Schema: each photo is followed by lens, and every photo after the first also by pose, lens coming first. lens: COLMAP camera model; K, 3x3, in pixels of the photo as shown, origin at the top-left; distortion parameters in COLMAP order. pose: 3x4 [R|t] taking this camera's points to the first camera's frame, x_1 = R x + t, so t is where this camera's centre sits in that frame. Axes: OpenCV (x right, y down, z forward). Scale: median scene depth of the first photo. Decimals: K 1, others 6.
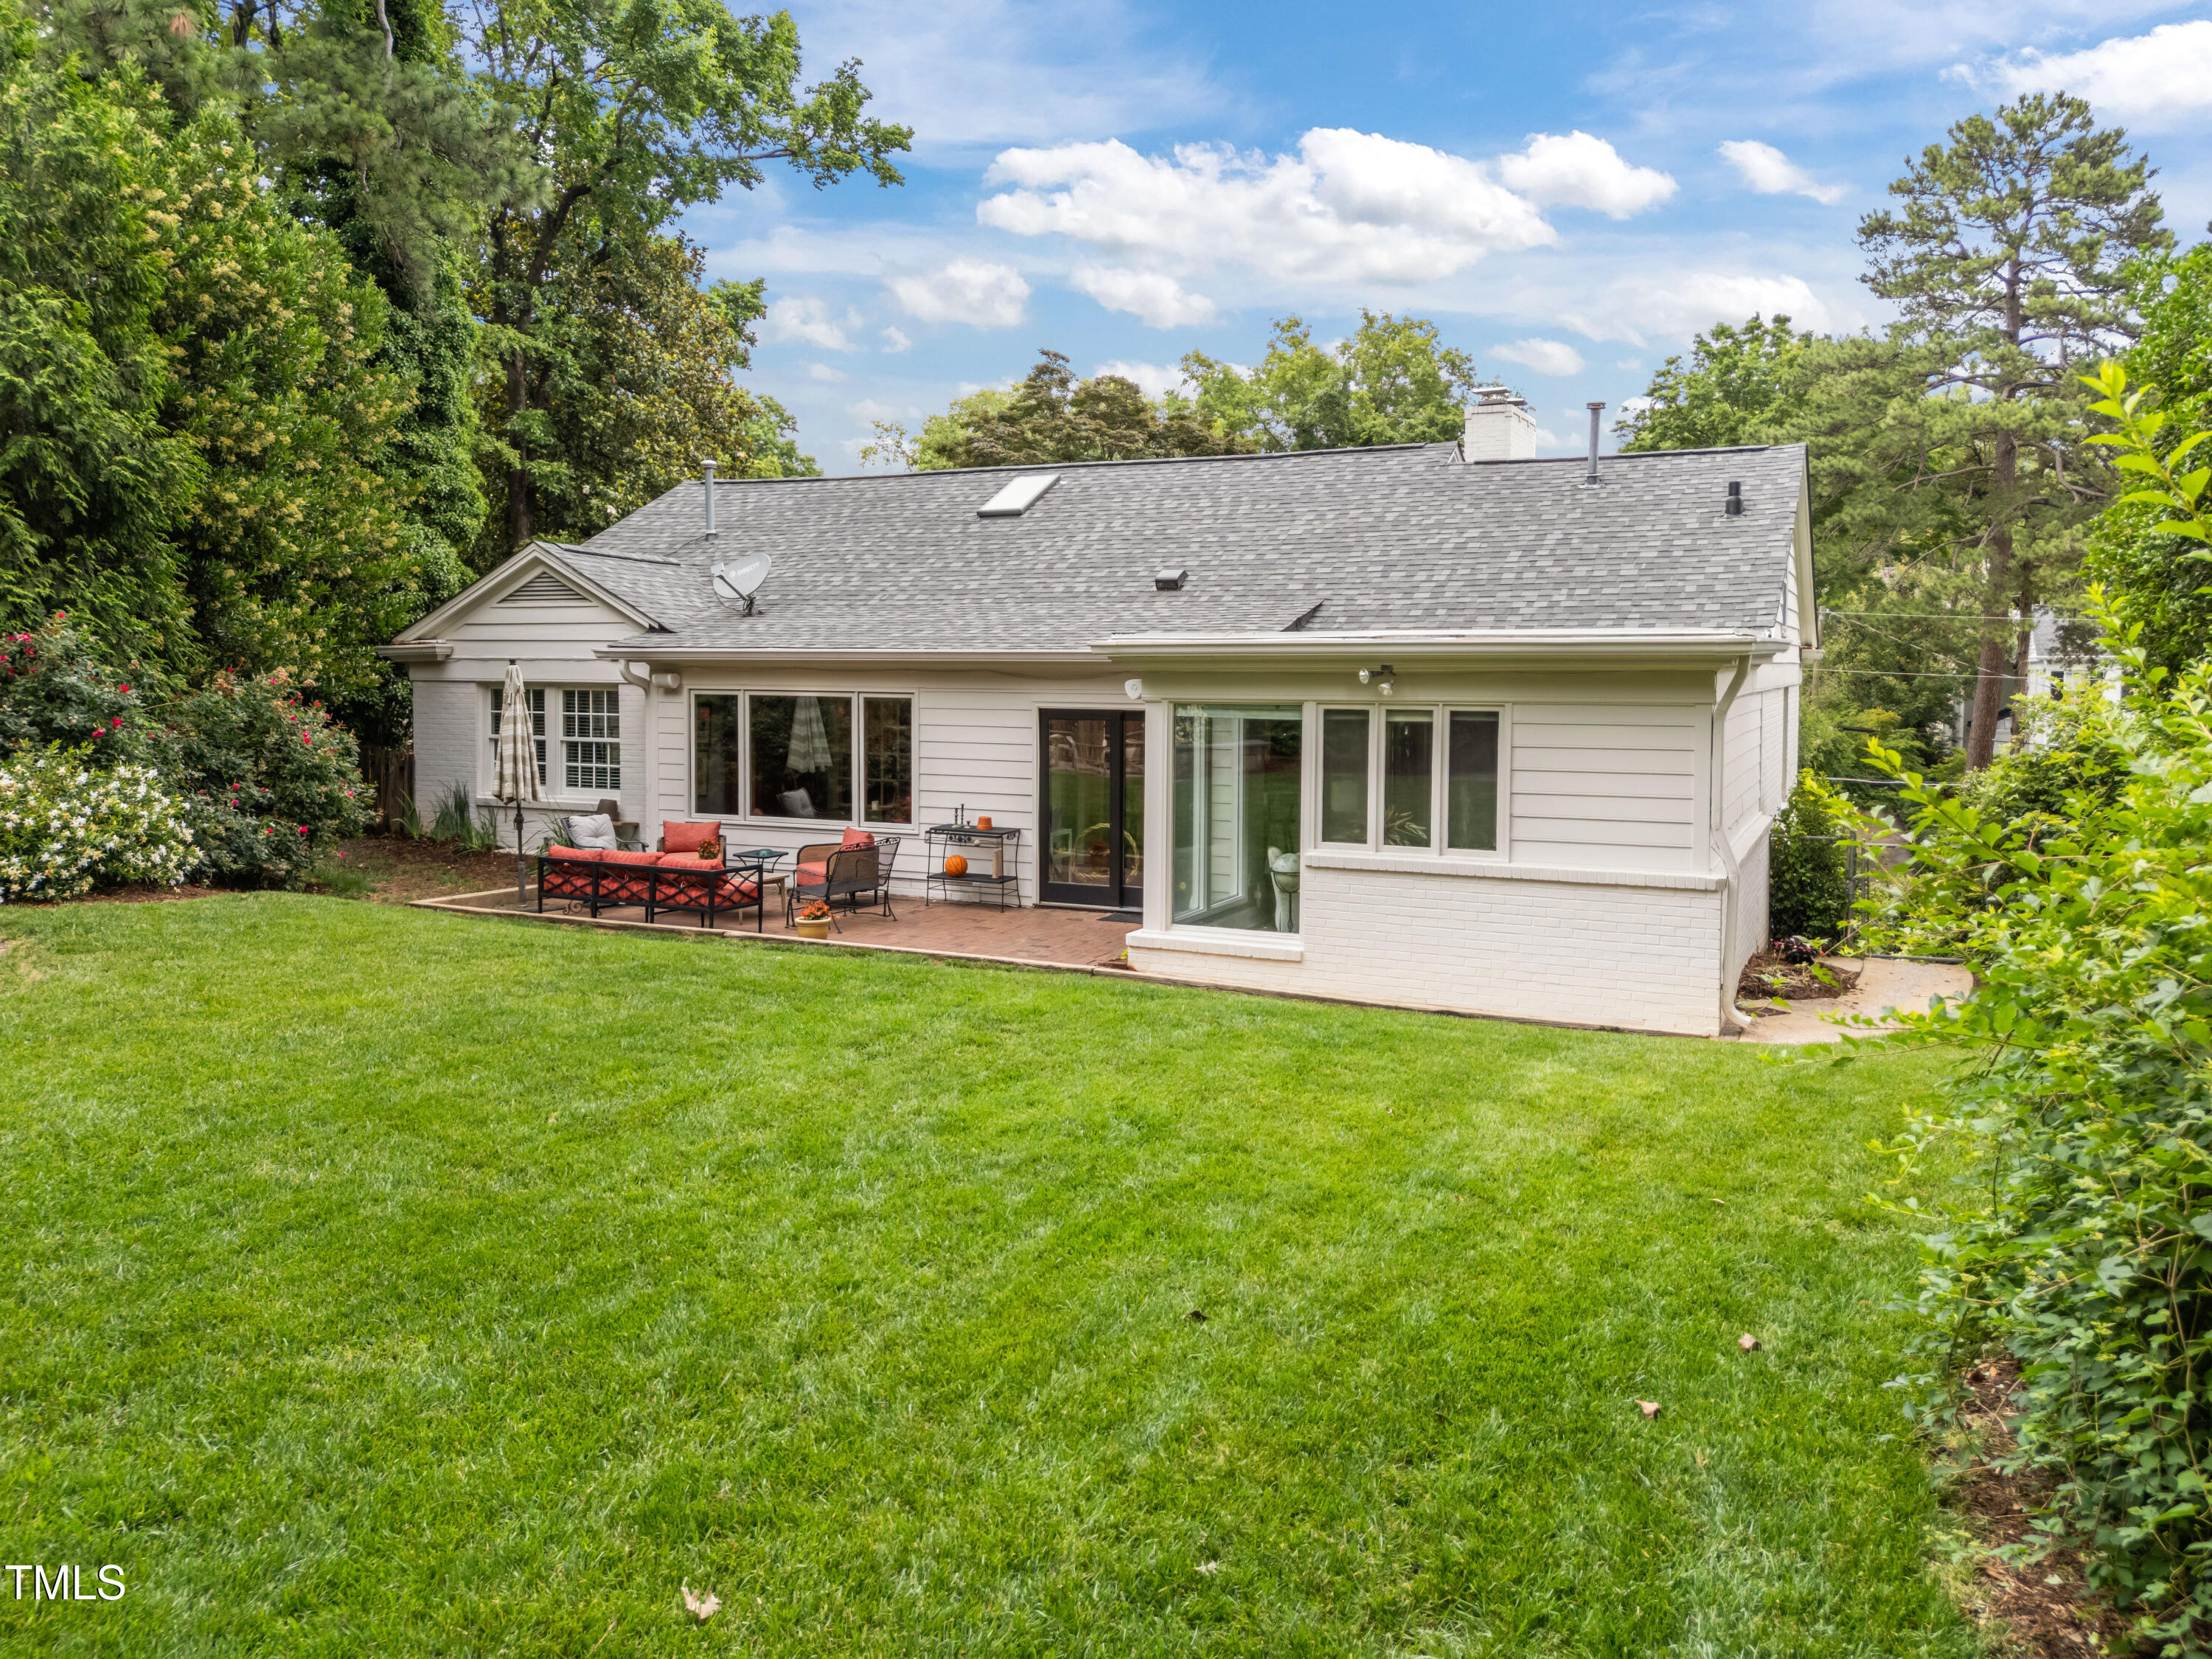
lens RADIAL K [[1651.4, 0, 1099.7], [0, 1651.4, 738.9], [0, 0, 1]] dist [0.079296, -0.068853]
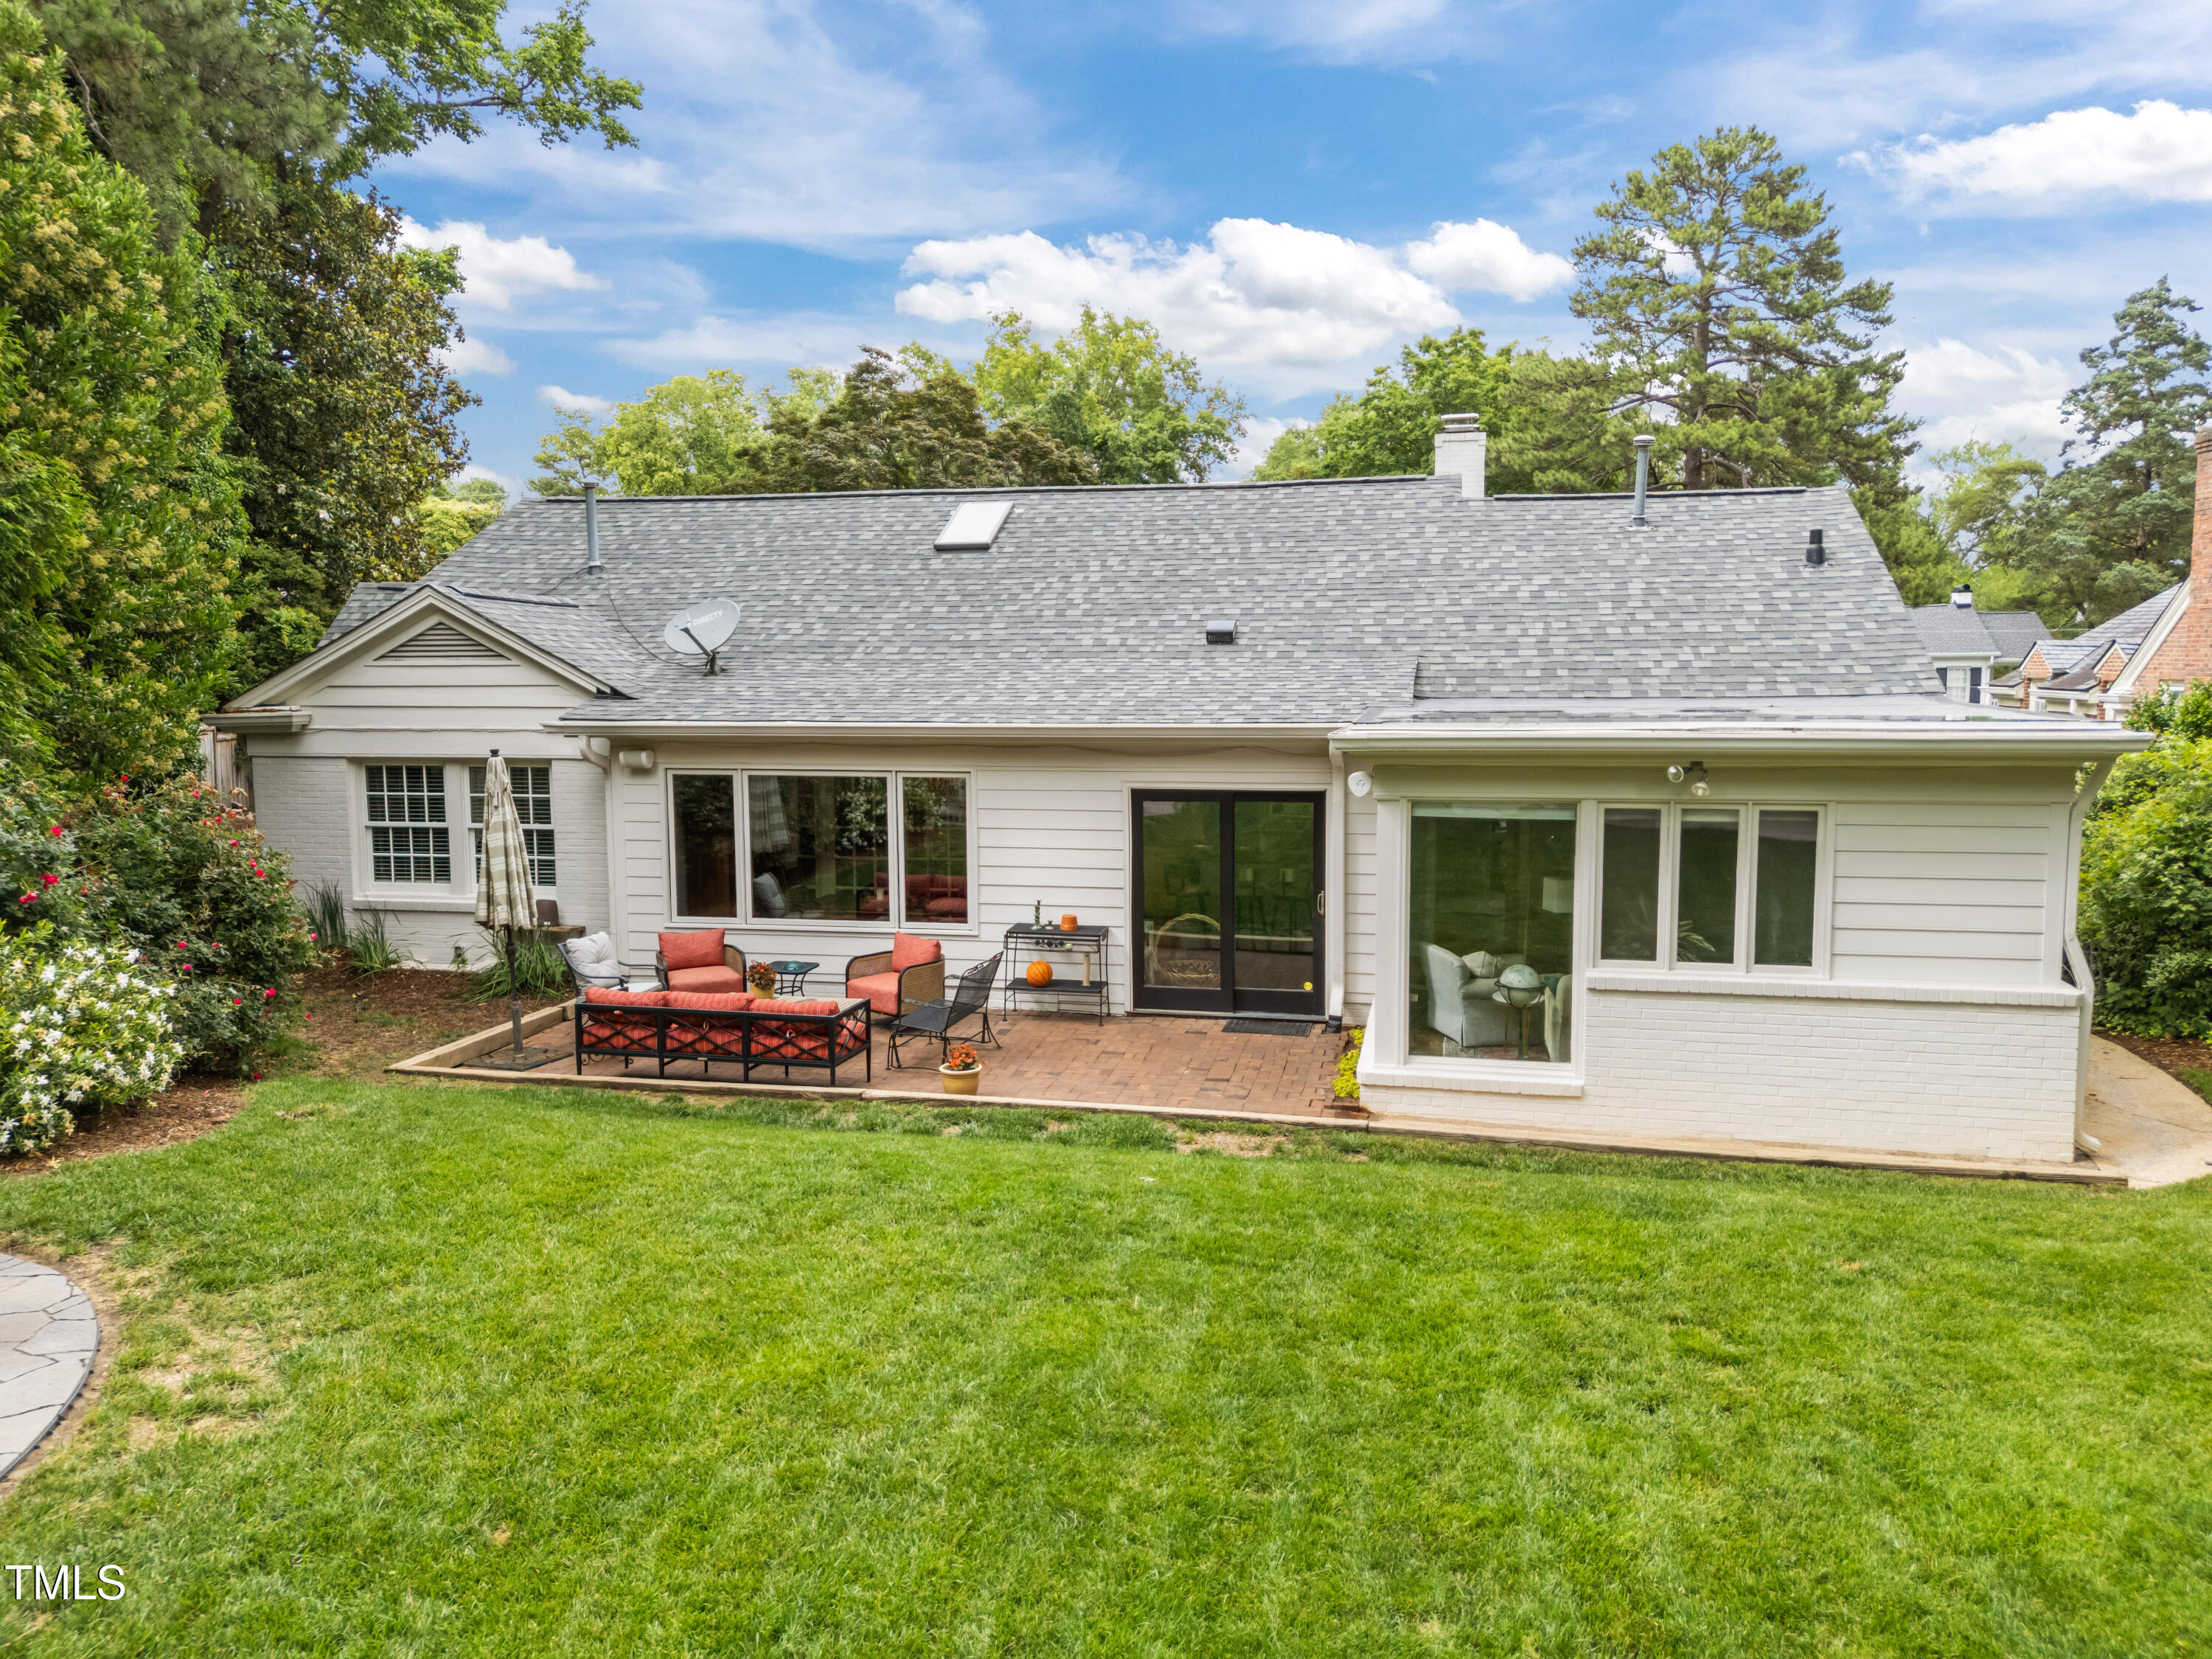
lens RADIAL K [[1619.7, 0, 1109.1], [0, 1619.7, 831.9], [0, 0, 1]] dist [0.068361, -0.055380]
pose [[0.972499, -0.037087, 0.229937, -0.214862], [0.022163, 0.997497, 0.067150, -0.047110], [-0.231852, -0.060207, 0.970886, 0.151167]]
